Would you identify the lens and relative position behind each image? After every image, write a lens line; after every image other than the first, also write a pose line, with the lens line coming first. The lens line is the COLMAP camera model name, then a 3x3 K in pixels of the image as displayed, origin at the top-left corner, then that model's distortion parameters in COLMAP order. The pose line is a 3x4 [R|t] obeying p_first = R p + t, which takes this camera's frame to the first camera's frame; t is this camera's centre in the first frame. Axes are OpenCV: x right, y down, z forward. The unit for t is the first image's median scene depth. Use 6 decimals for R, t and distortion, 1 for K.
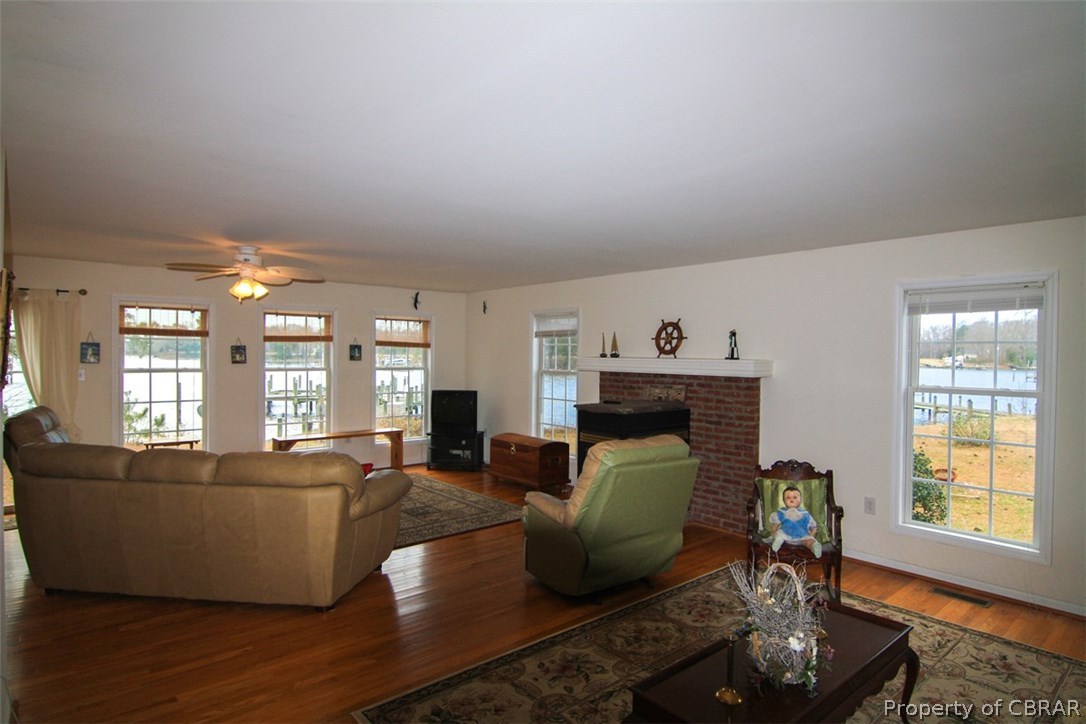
lens RADIAL K [[605.9, 0, 548.6], [0, 605.9, 361.7], [0, 0, 1]] dist [-0.017388, -0.001318]
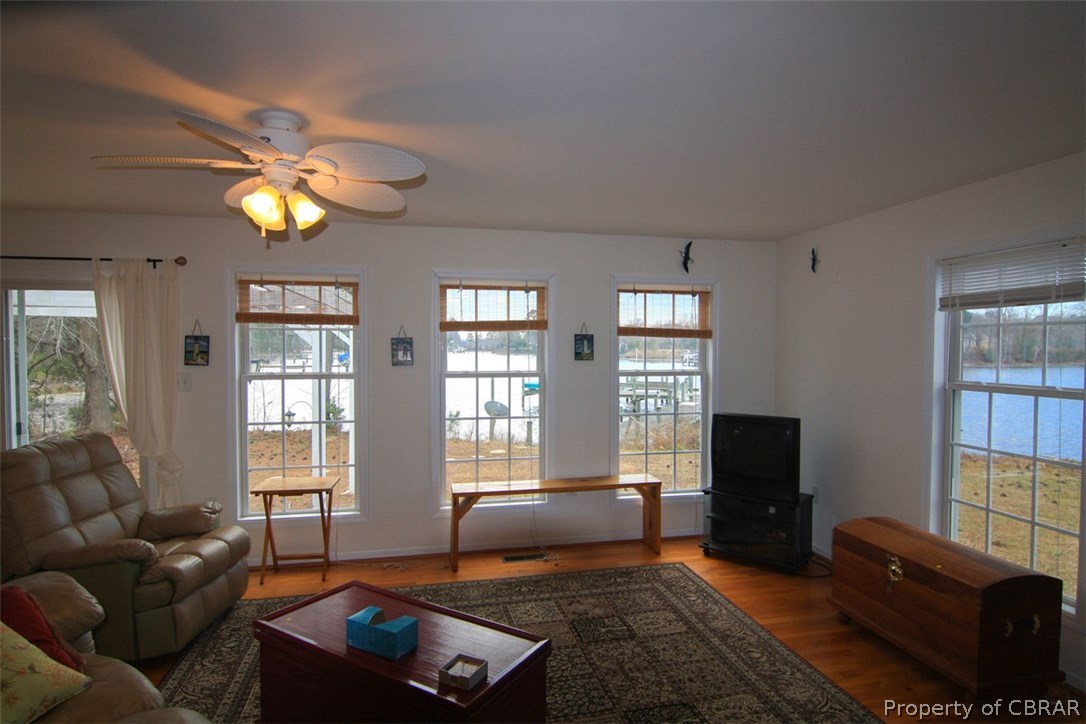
lens RADIAL K [[605.9, 0, 554.3], [0, 605.9, 360.4], [0, 0, 1]] dist [-0.017388, -0.001318]
pose [[0.887915, 0.001403, -0.460005, -0.068214], [0.001409, 0.999982, 0.005770, -0.005620], [0.460005, -0.005772, 0.887897, 0.450576]]
